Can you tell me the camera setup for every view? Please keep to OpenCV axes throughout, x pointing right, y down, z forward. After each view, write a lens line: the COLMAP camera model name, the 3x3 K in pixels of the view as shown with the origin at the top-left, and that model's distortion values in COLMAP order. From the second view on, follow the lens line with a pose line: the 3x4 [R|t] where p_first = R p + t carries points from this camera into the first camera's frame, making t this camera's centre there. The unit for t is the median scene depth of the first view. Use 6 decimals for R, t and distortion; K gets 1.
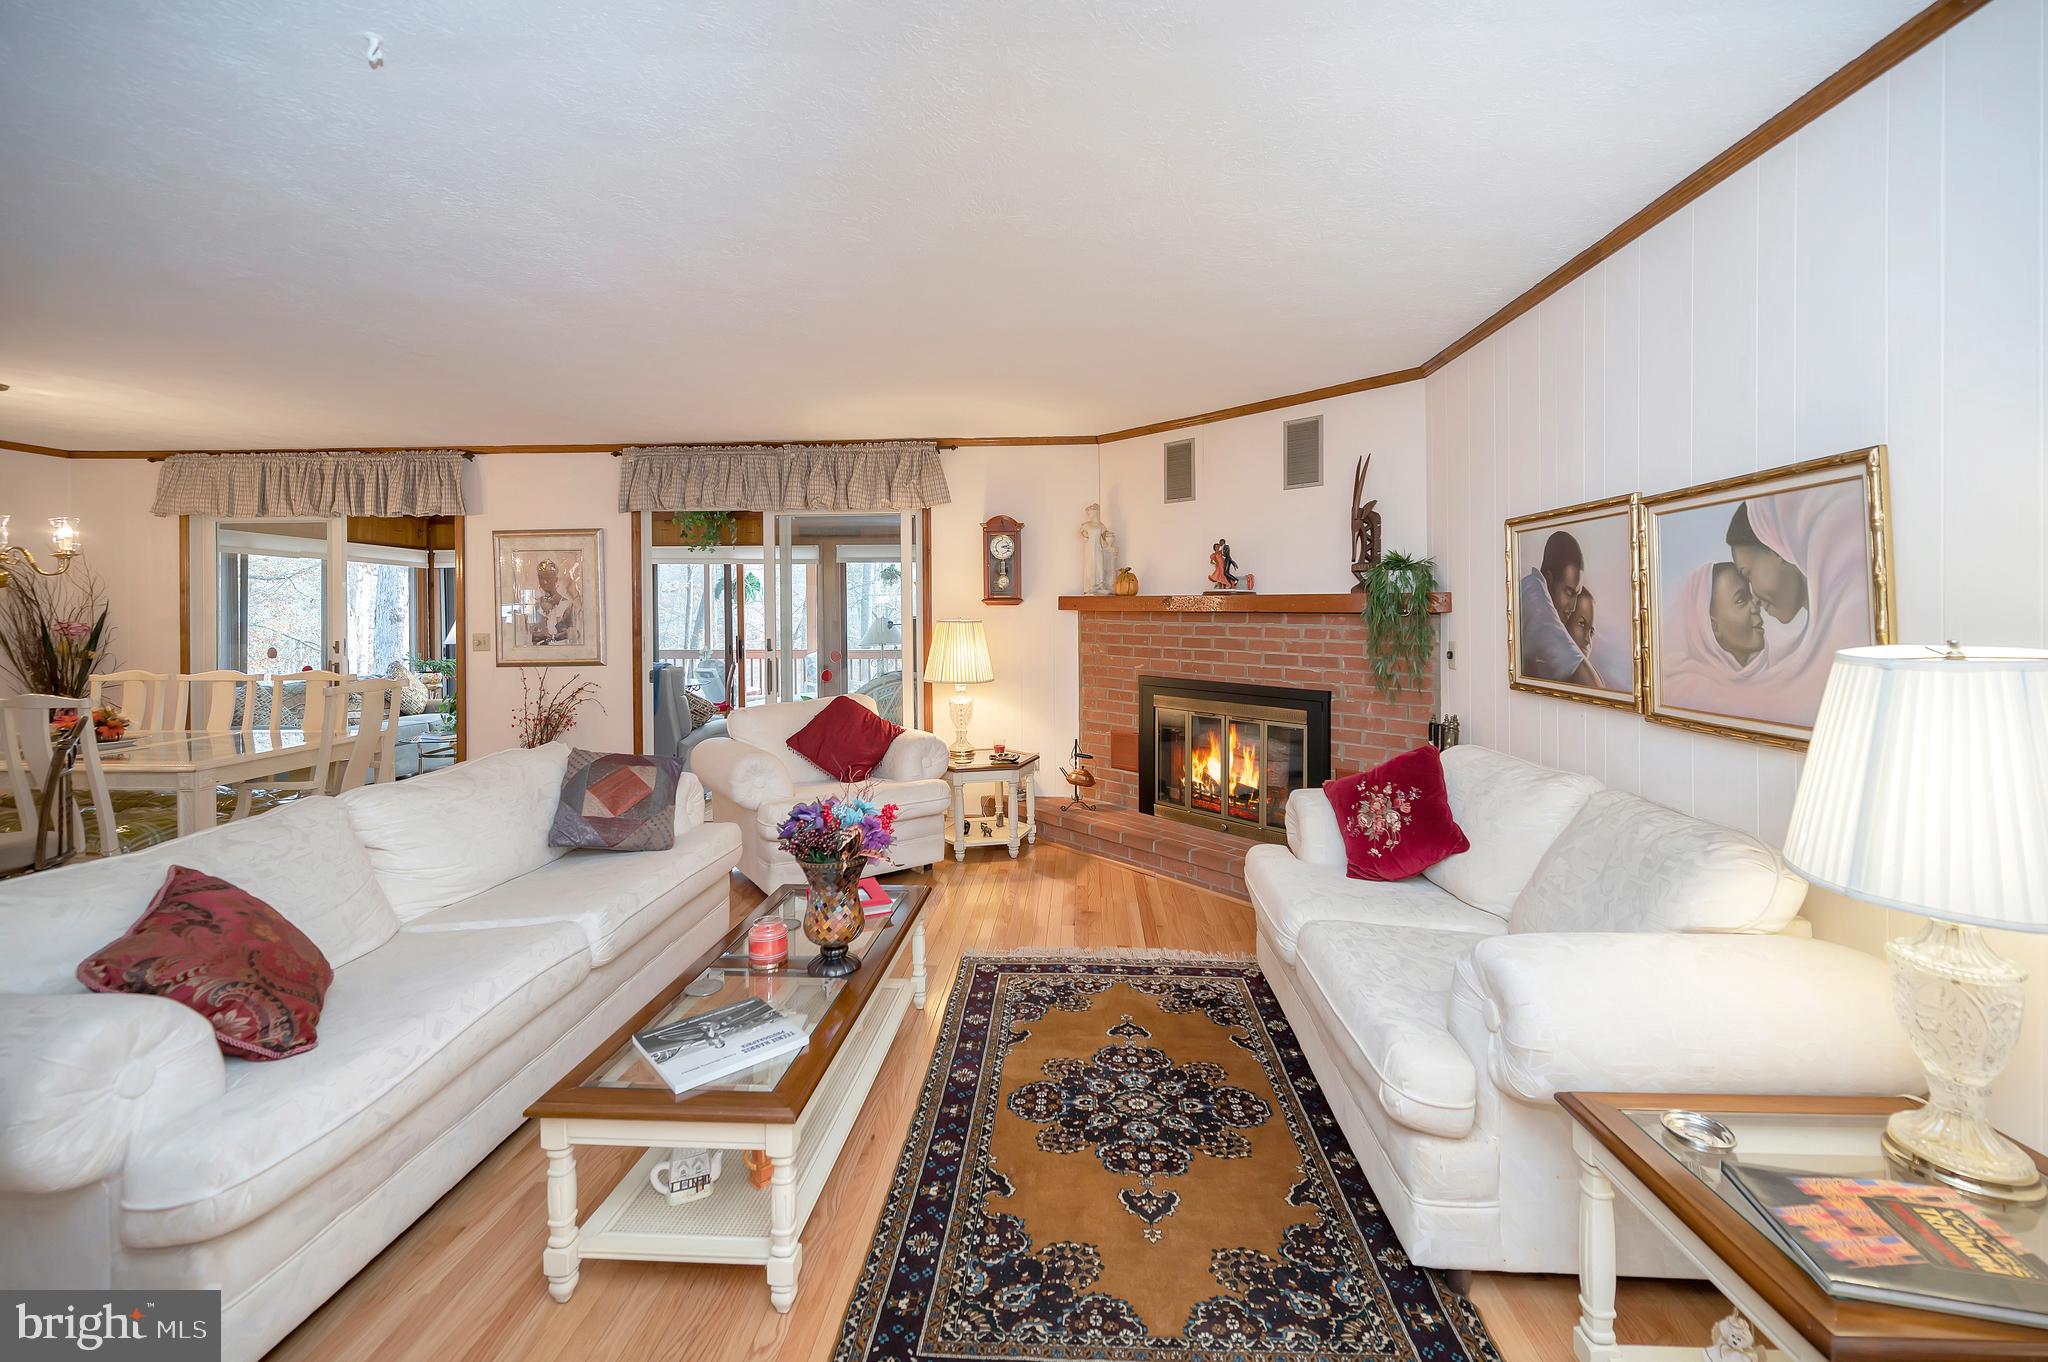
lens RADIAL K [[830.7, 0, 1044.1], [0, 830.7, 610.5], [0, 0, 1]] dist [-0.006637, 0.000842]
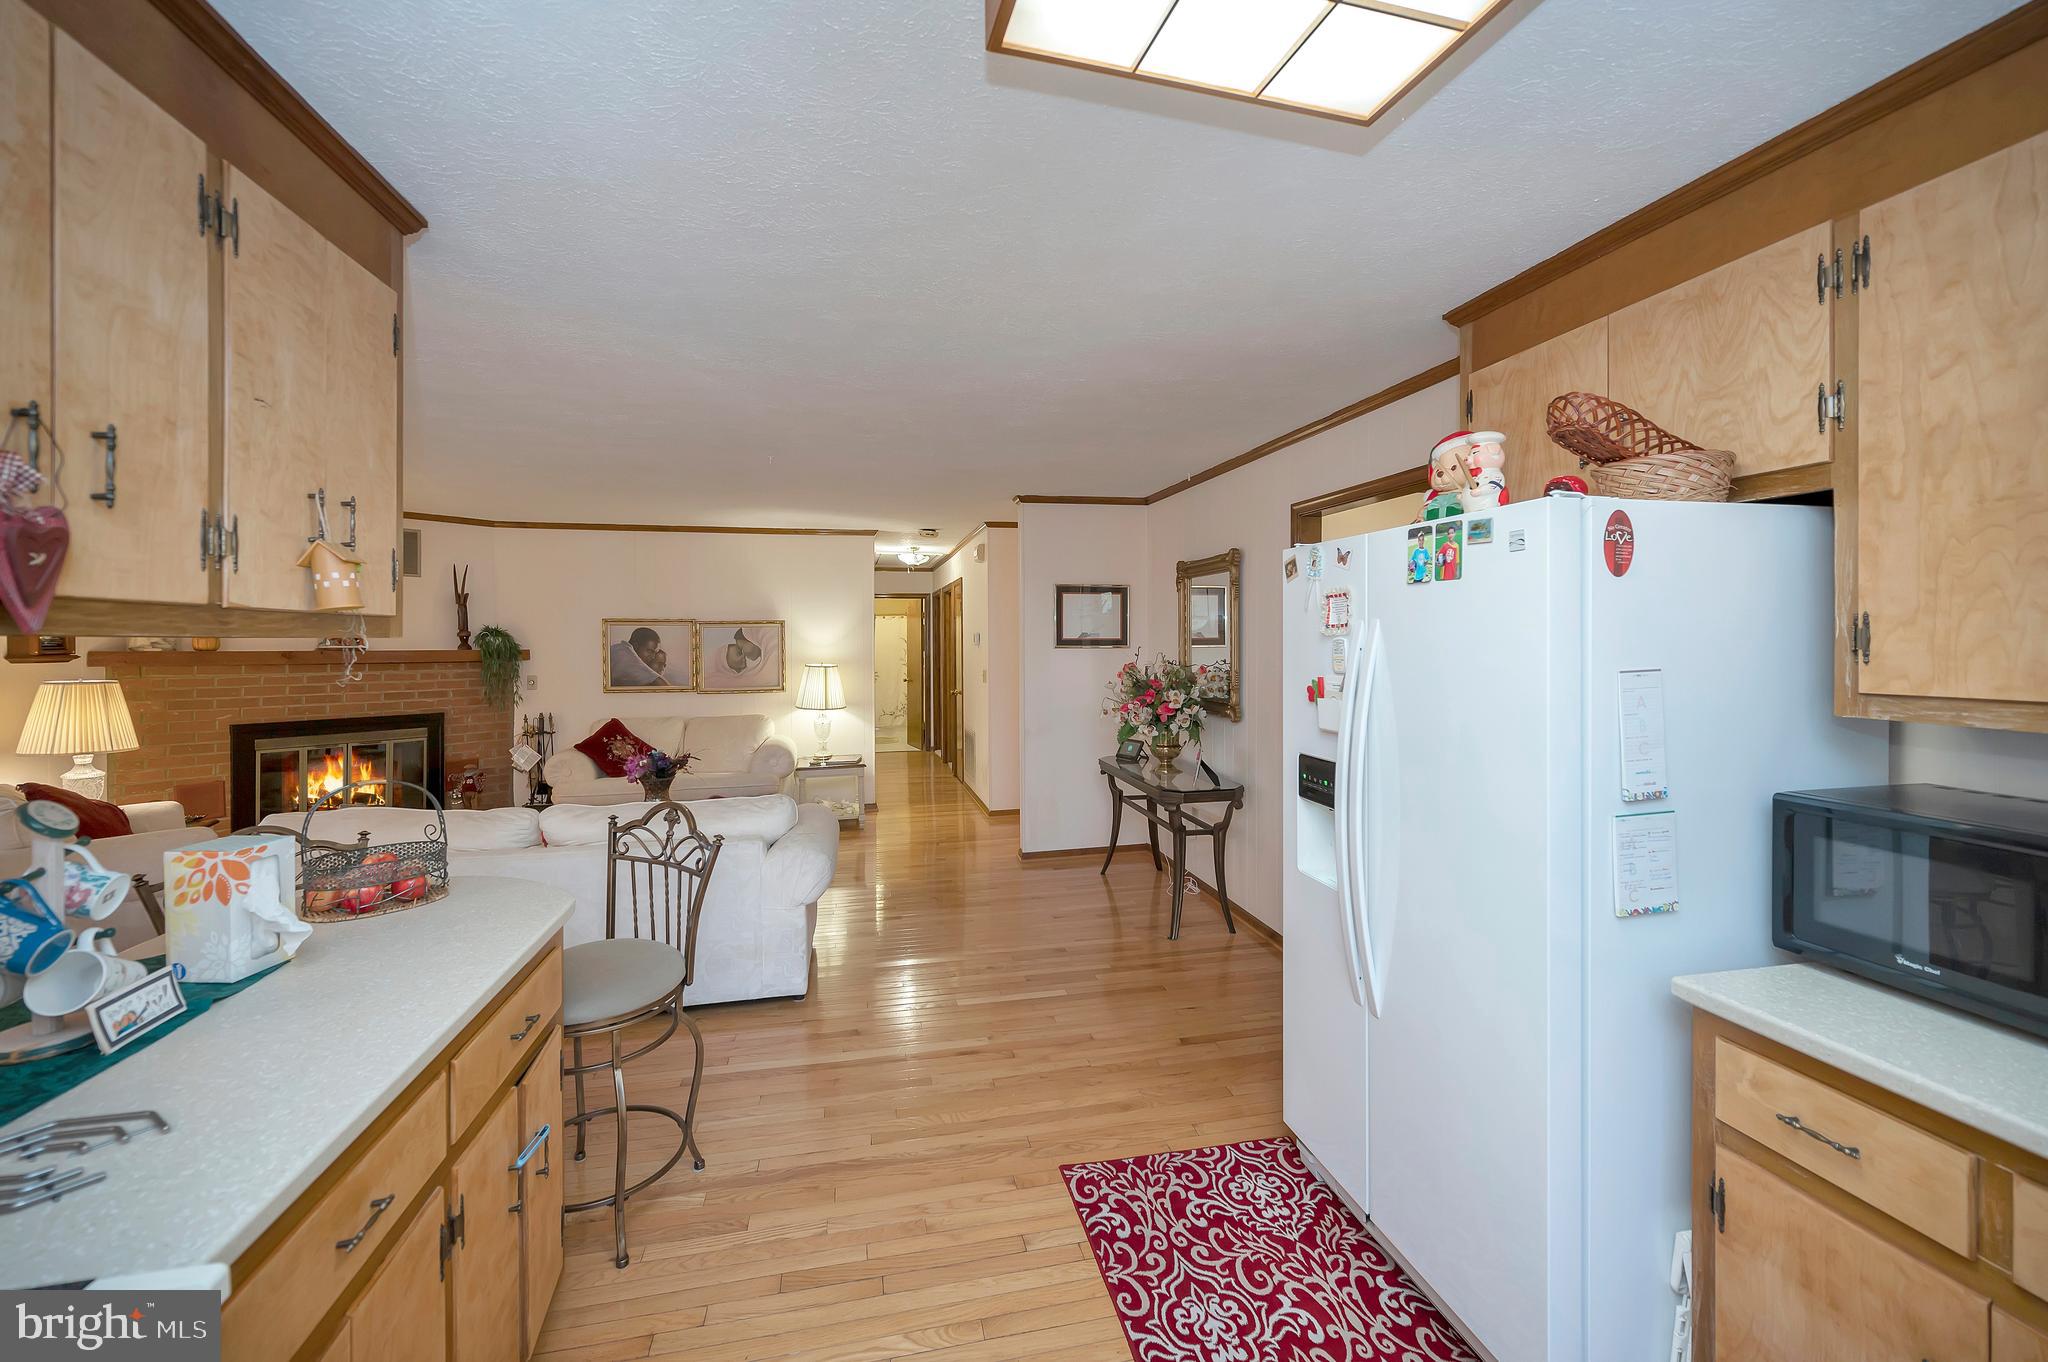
lens RADIAL K [[830.7, 0, 1010.8], [0, 830.7, 646.1], [0, 0, 1]] dist [-0.006637, 0.000842]
pose [[-0.237645, -0.001613, 0.971351, -1.248228], [0.005776, 0.999979, 0.003073, -0.022827], [-0.971335, 0.006341, -0.237630, 0.294134]]
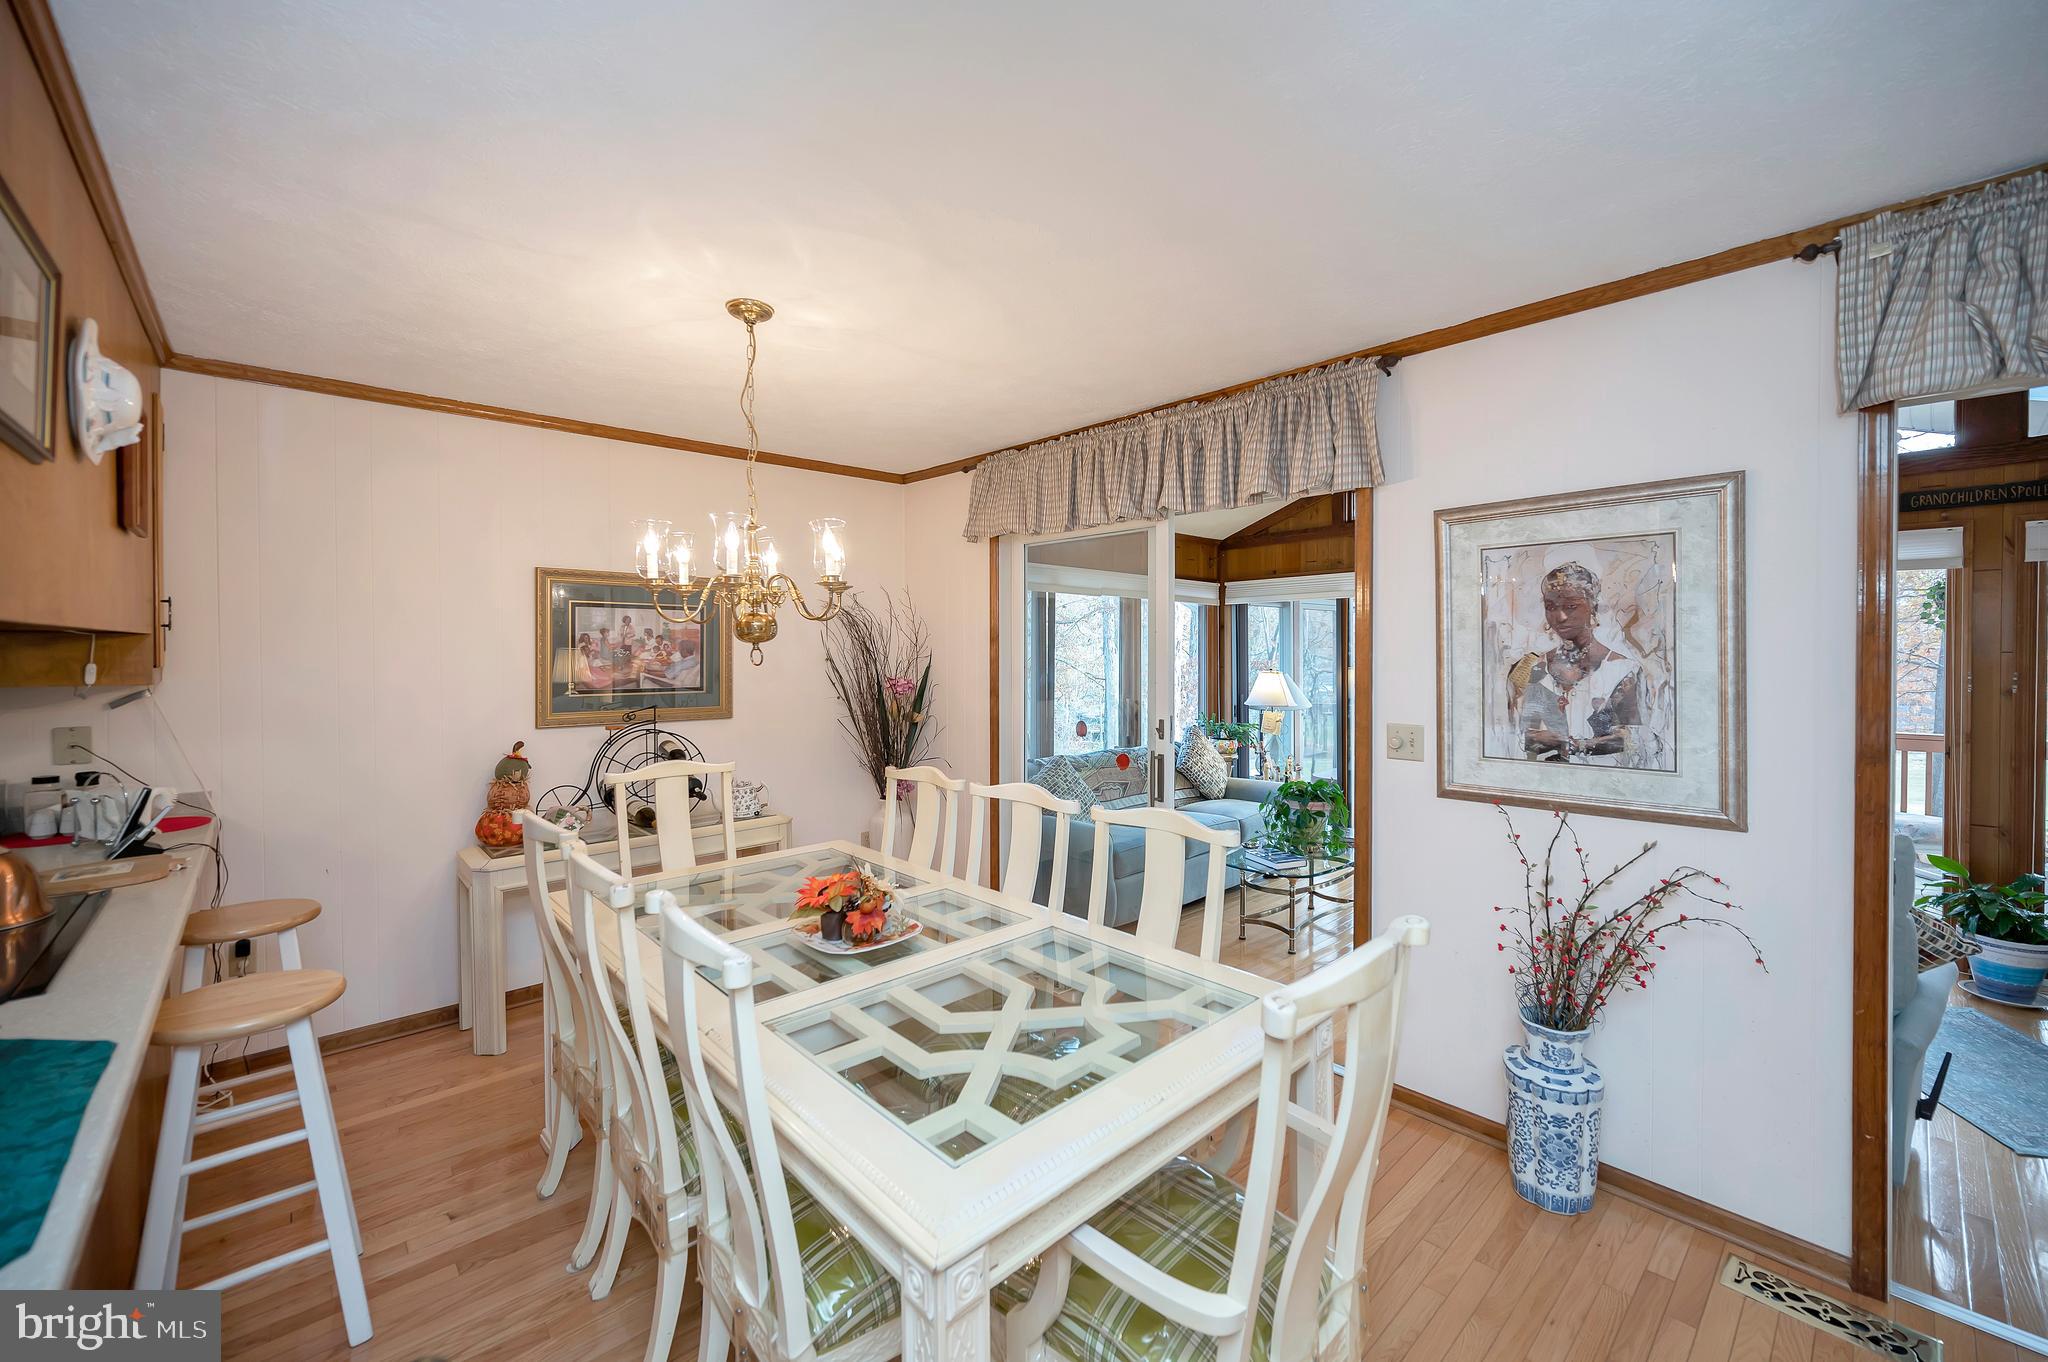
lens RADIAL K [[830.7, 0, 1039.0], [0, 830.7, 660.5], [0, 0, 1]] dist [-0.006637, 0.000842]
pose [[0.710159, 0.014136, -0.703899, -0.580099], [-0.004060, 0.999864, 0.015984, -0.020232], [0.704029, -0.008493, 0.710120, 0.593762]]
